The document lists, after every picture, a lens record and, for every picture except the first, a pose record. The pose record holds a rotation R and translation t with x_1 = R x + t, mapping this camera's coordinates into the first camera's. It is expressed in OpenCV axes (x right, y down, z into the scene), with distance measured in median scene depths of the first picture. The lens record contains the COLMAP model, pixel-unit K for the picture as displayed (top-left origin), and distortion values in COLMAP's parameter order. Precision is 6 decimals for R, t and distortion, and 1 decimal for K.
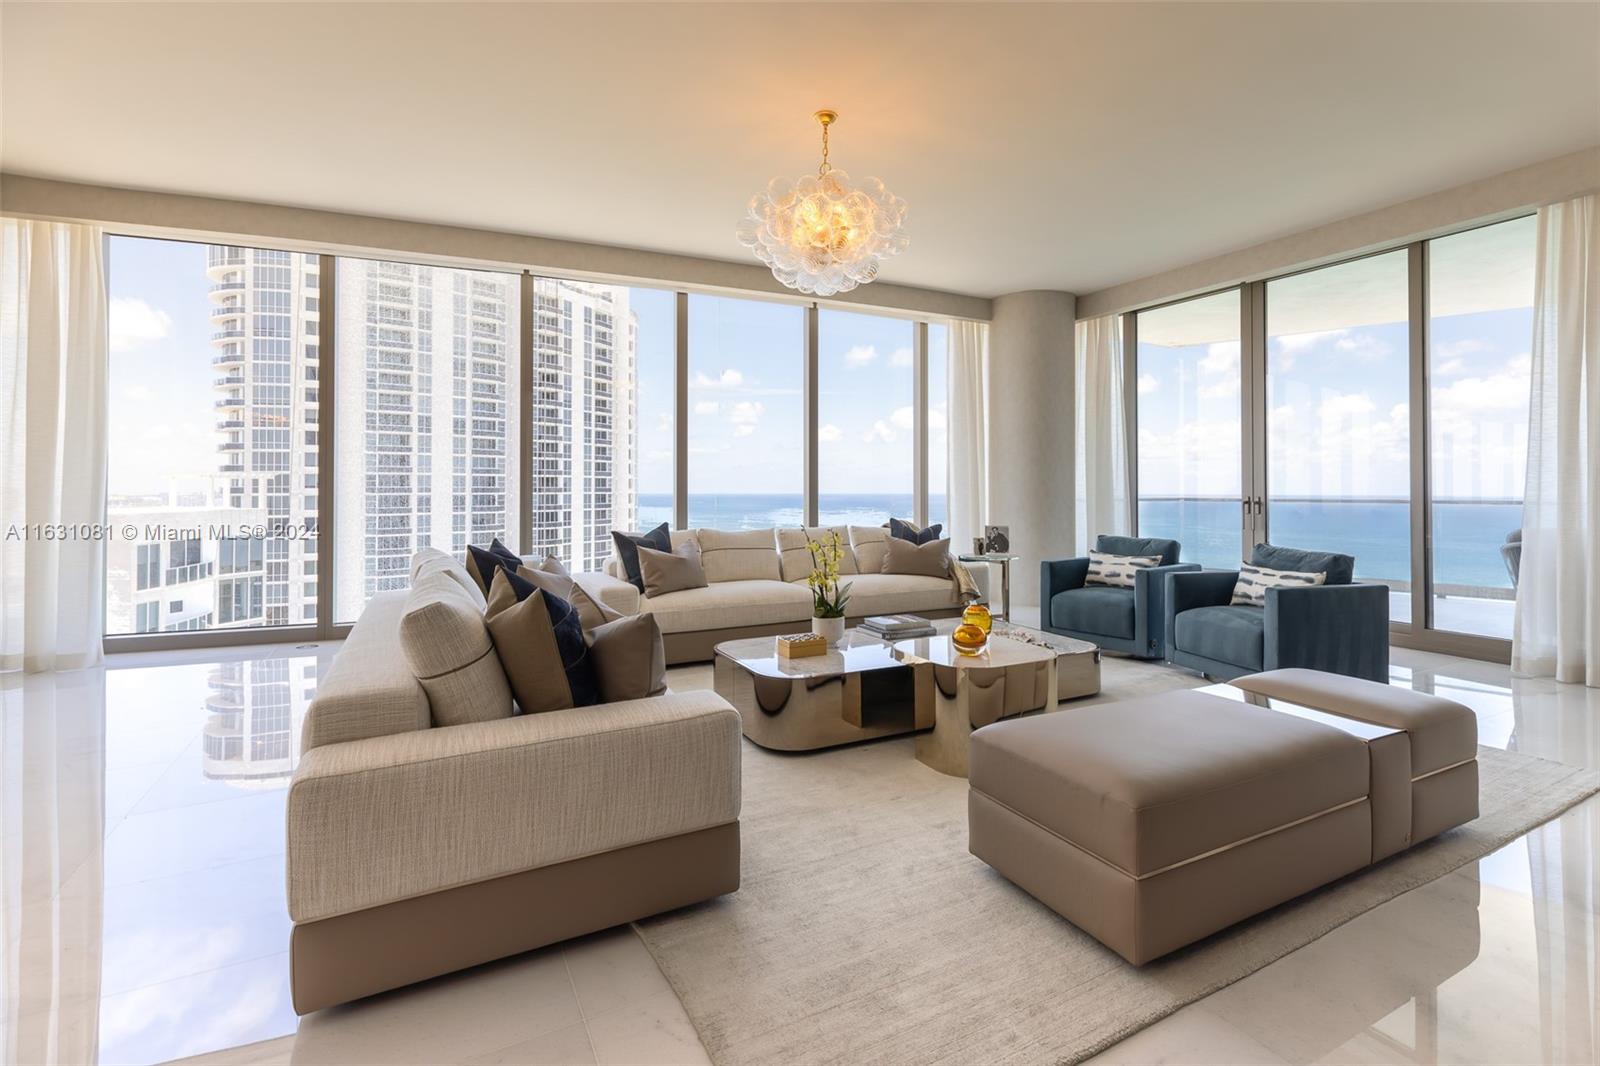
lens RADIAL K [[737.4, 0, 811.3], [0, 737.4, 482.3], [0, 0, 1]] dist [0.004103, -0.000166]
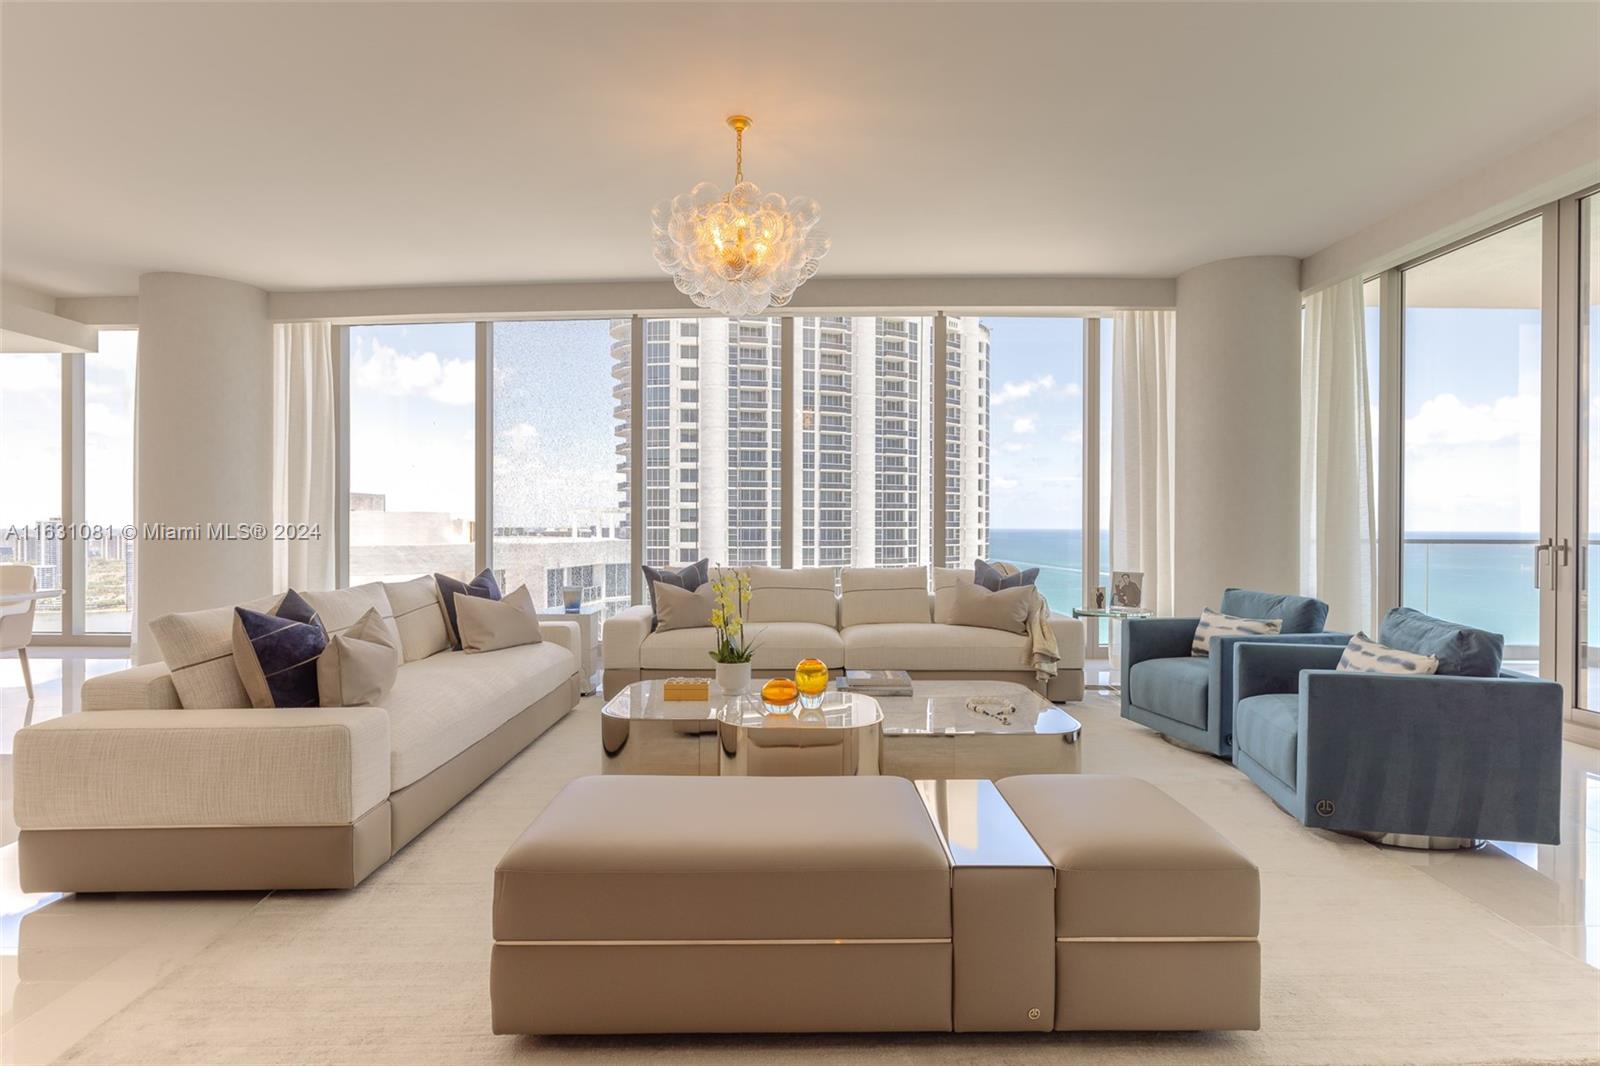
lens RADIAL K [[821.9, 0, 803.3], [0, 821.9, 526.2], [0, 0, 1]] dist [0.001429, 0.000149]
pose [[0.890960, 0.003328, -0.454070, 0.360797], [0.002363, 0.999926, 0.011966, -0.000886], [0.454076, -0.011734, 0.890886, 0.073624]]
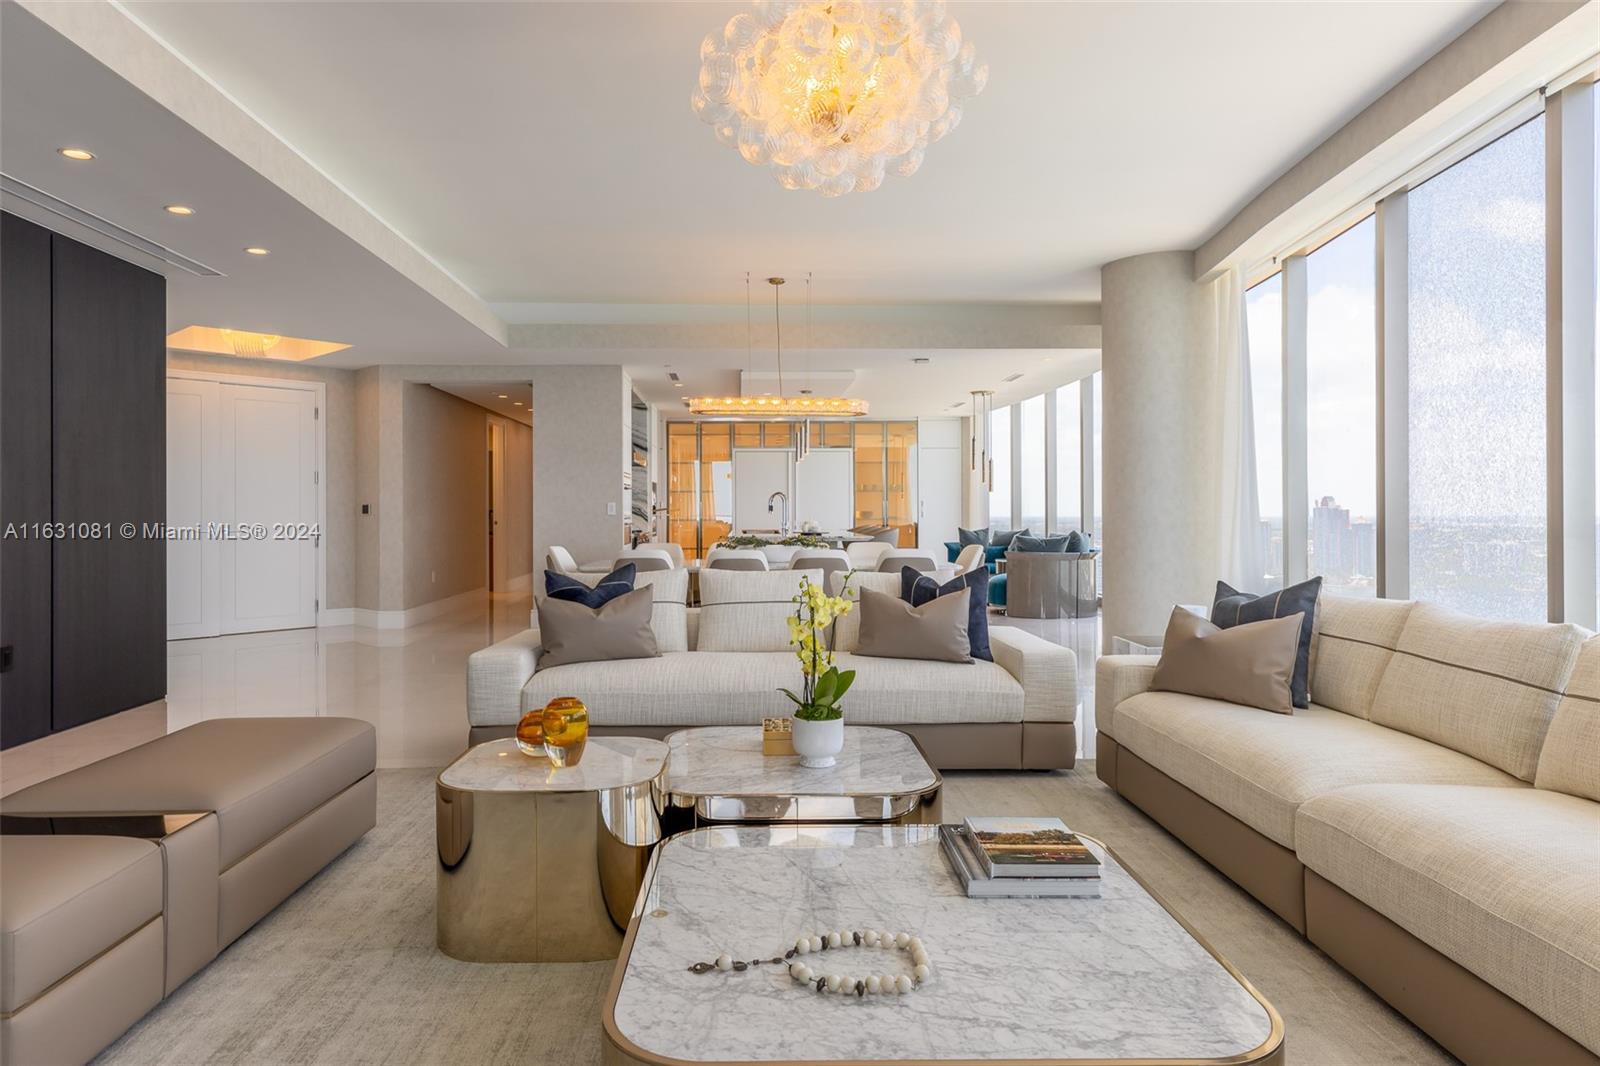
lens RADIAL K [[970.9, 0, 796.0], [0, 970.9, 510.8], [0, 0, 1]] dist [0.003048, 0.001094]
pose [[-0.459302, -0.001324, -0.888279, 0.457021], [0.010649, 0.999919, -0.006997, 0.008726], [0.888216, -0.012673, -0.459251, 0.897826]]
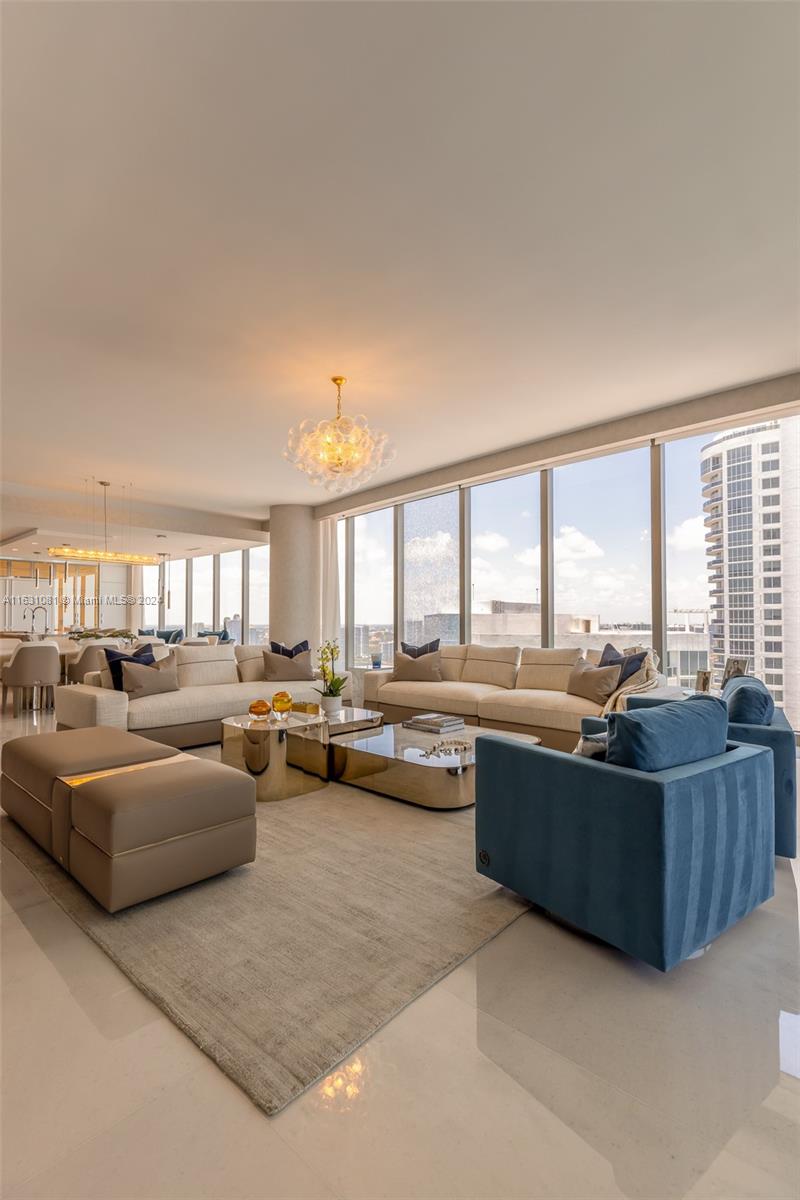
lens RADIAL K [[553.1, 0, 401.5], [0, 553.1, 616.5], [0, 0, 1]] dist [0.004103, -0.000166]
pose [[0.336155, -0.009744, -0.941756, 0.755804], [0.011065, 0.999918, -0.006396, 0.012265], [0.941742, -0.008270, 0.336236, 0.467662]]
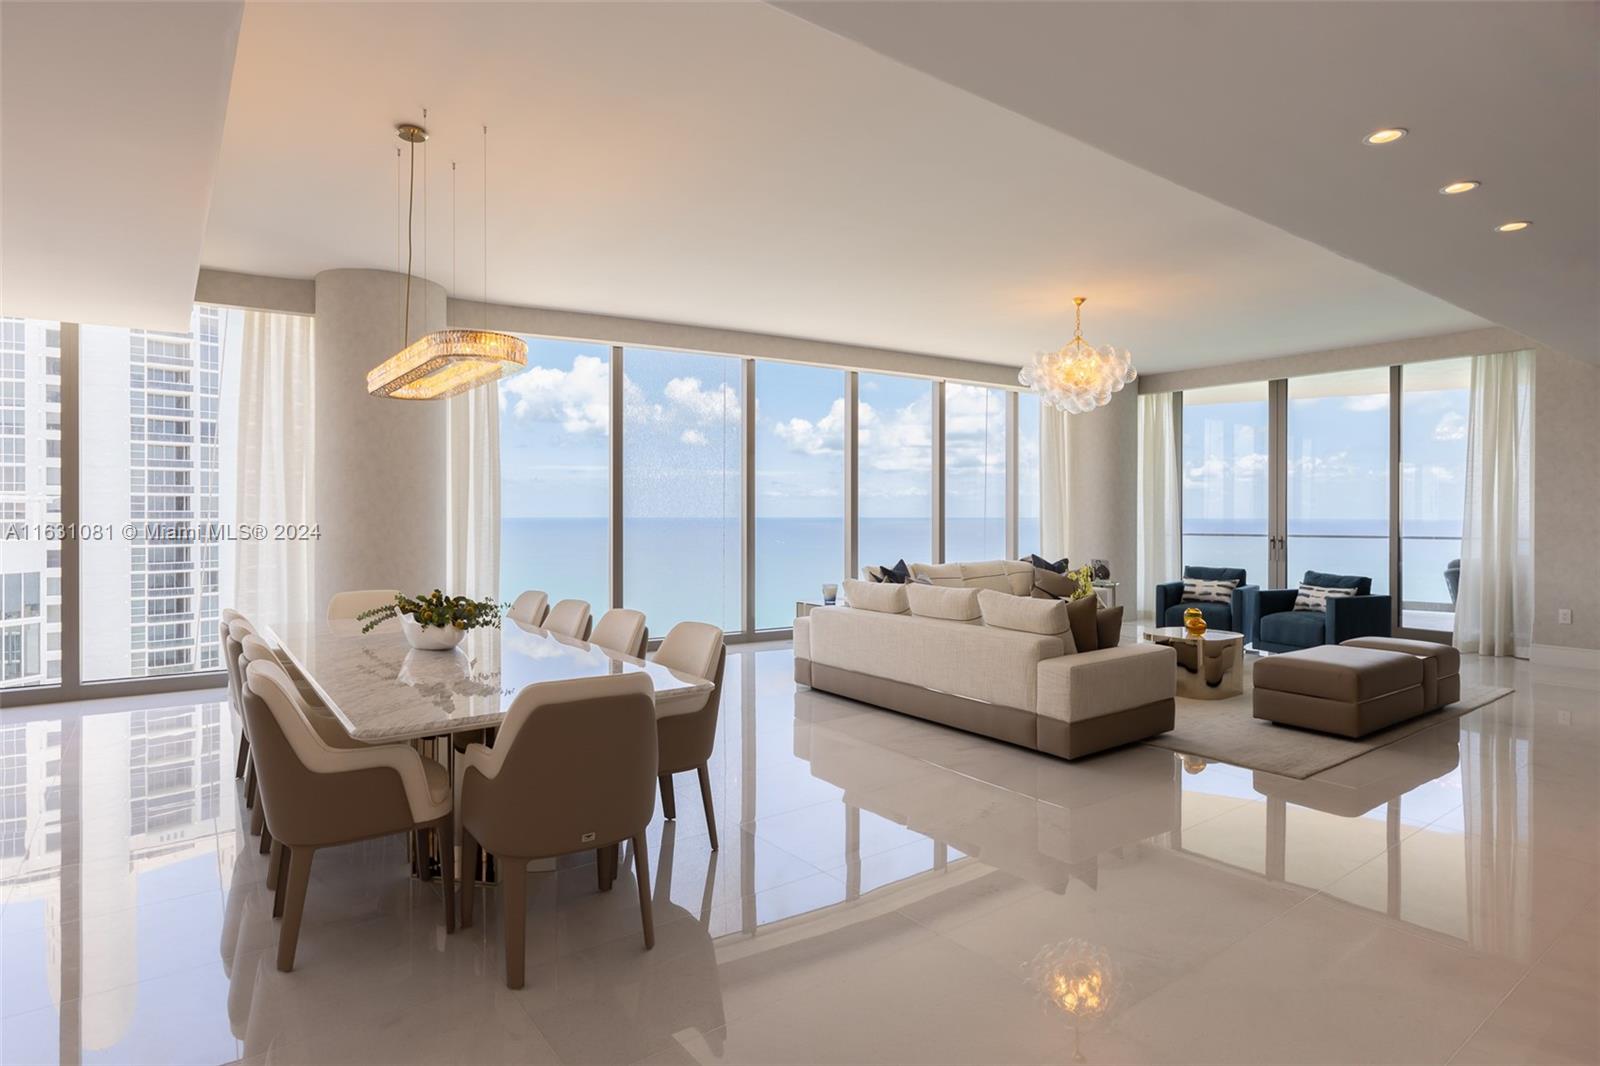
lens RADIAL K [[869.8, 0, 792.6], [0, 869.8, 514.9], [0, 0, 1]] dist [-0.000392, 0.000430]
pose [[0.989387, -0.000482, 0.145305, -0.537878], [-0.001356, 0.999920, 0.012549, -0.040177], [-0.145299, -0.012613, 0.989307, -0.468210]]
